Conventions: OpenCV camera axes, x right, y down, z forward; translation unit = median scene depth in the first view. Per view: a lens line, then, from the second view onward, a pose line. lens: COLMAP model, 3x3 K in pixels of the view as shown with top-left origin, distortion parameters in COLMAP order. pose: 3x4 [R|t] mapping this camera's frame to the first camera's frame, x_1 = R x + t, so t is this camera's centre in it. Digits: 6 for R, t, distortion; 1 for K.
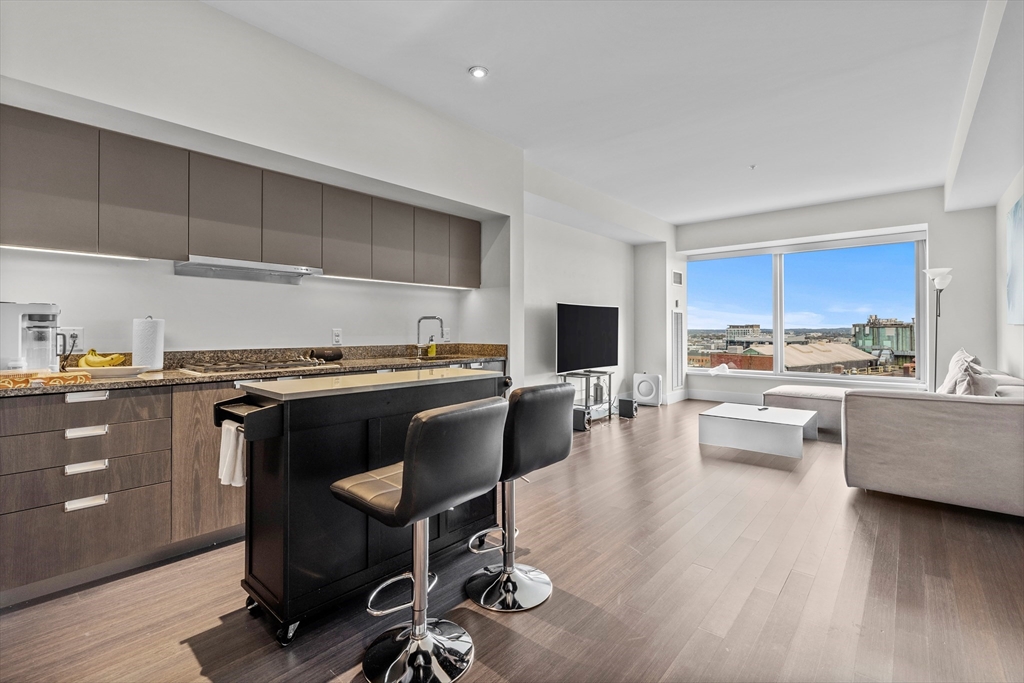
lens RADIAL K [[465.4, 0, 520.9], [0, 465.4, 328.1], [0, 0, 1]] dist [0.014853, -0.000532]
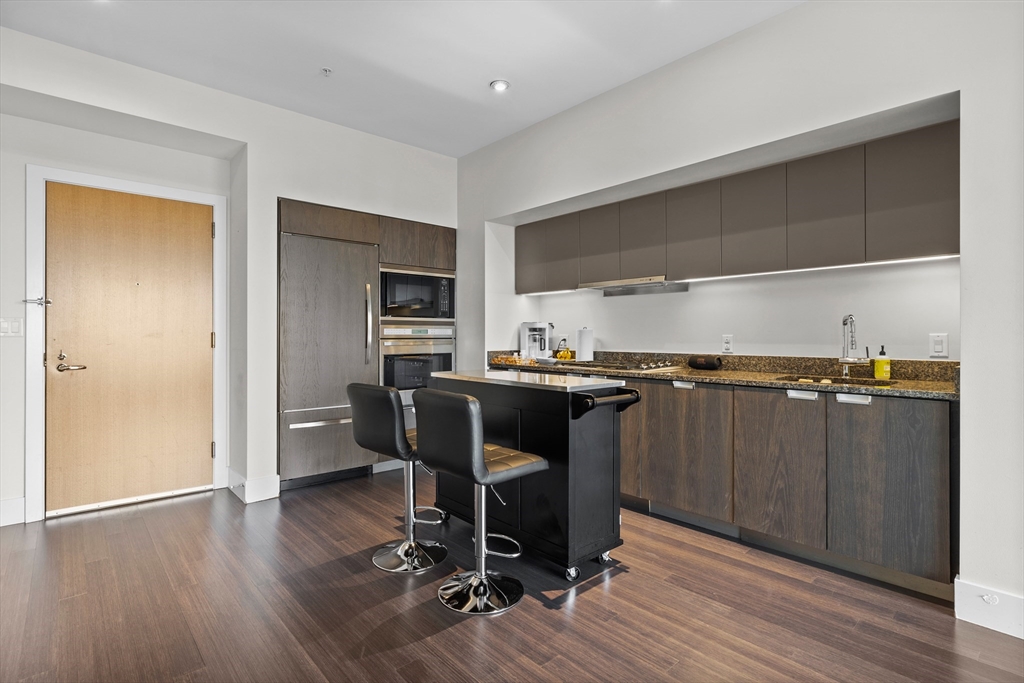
lens RADIAL K [[502.7, 0, 506.7], [0, 502.7, 337.5], [0, 0, 1]] dist [-0.002803, 0.000800]
pose [[-0.142749, 0.001098, -0.989758, 0.615667], [0.004033, 0.999992, 0.000528, 0.004297], [0.989751, -0.003917, -0.142752, 0.722380]]
